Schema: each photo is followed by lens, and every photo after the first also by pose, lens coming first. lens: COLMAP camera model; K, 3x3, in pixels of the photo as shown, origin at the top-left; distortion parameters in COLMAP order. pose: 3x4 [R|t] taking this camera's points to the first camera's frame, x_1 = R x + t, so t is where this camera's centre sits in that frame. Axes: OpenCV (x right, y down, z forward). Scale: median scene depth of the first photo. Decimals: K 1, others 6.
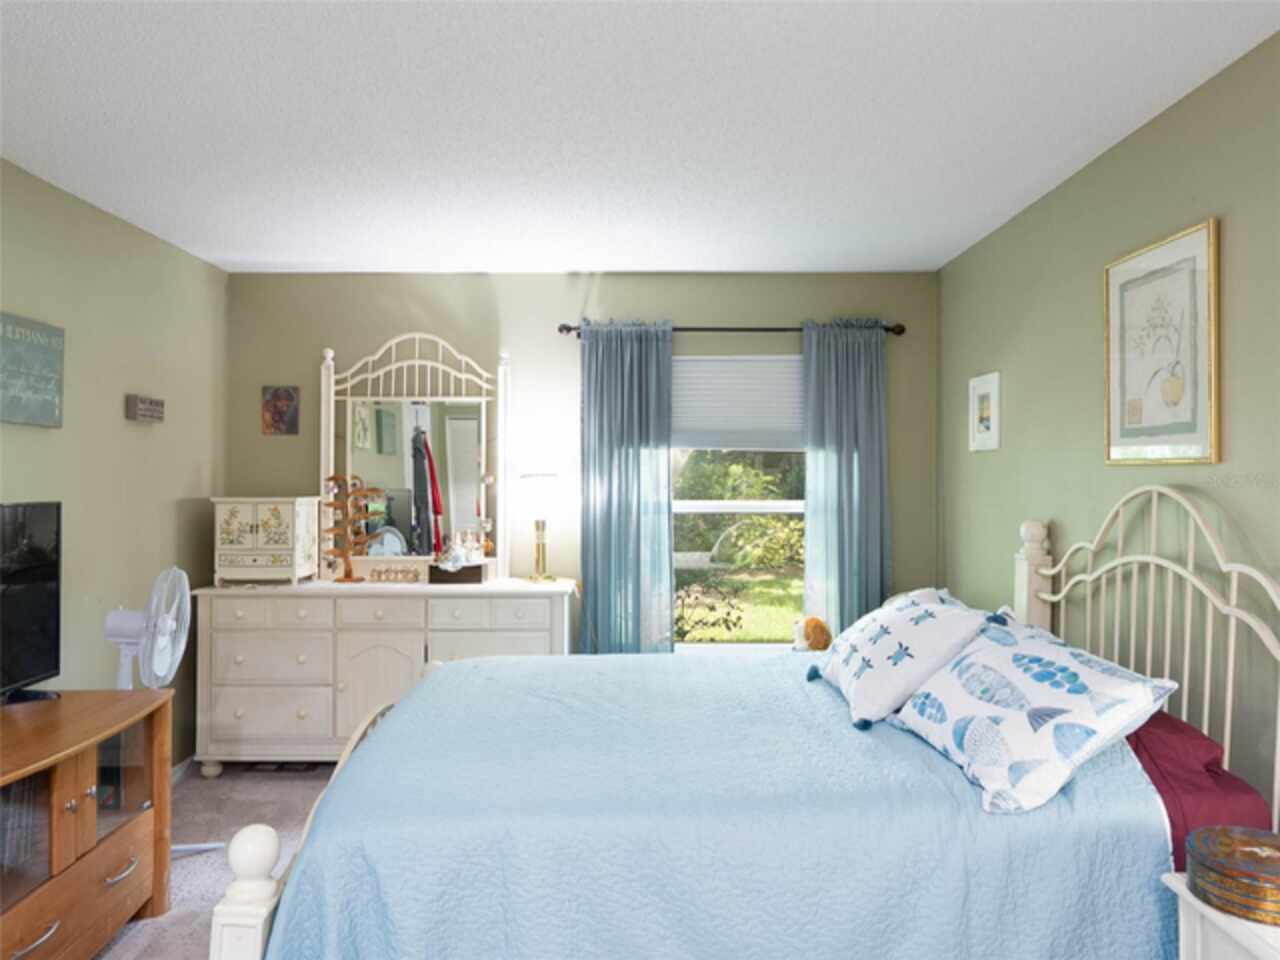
lens RADIAL K [[853.0, 0, 640.9], [0, 853.0, 478.3], [0, 0, 1]] dist [0.002565, -0.001093]
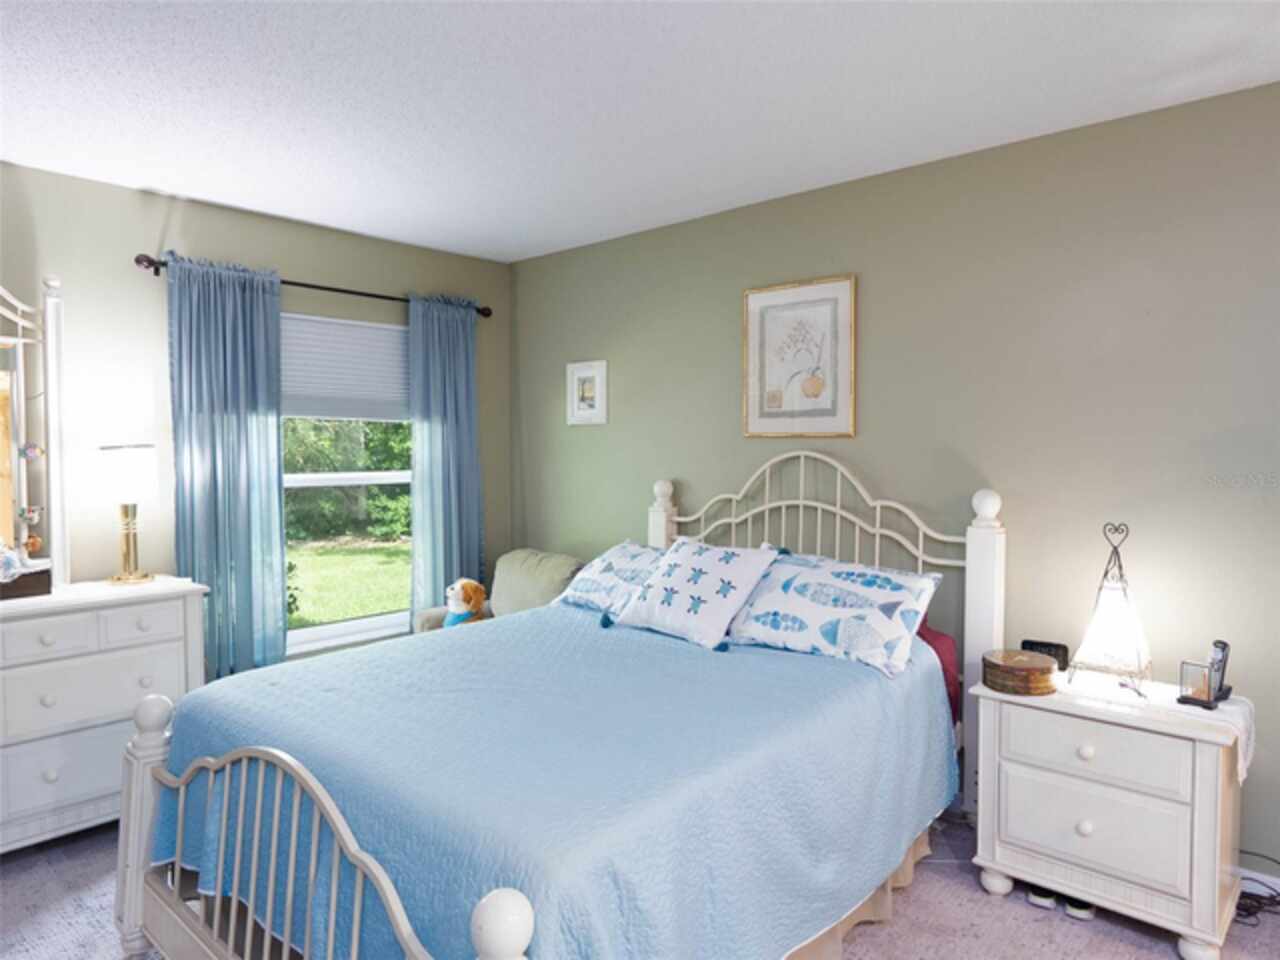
lens RADIAL K [[802.9, 0, 640.2], [0, 802.9, 479.4], [0, 0, 1]] dist [0.007224, -0.000097]
pose [[0.679245, -0.033055, 0.733167, -0.366745], [0.005522, 0.999187, 0.039933, -0.000266], [-0.733891, -0.023076, 0.678875, 0.169348]]
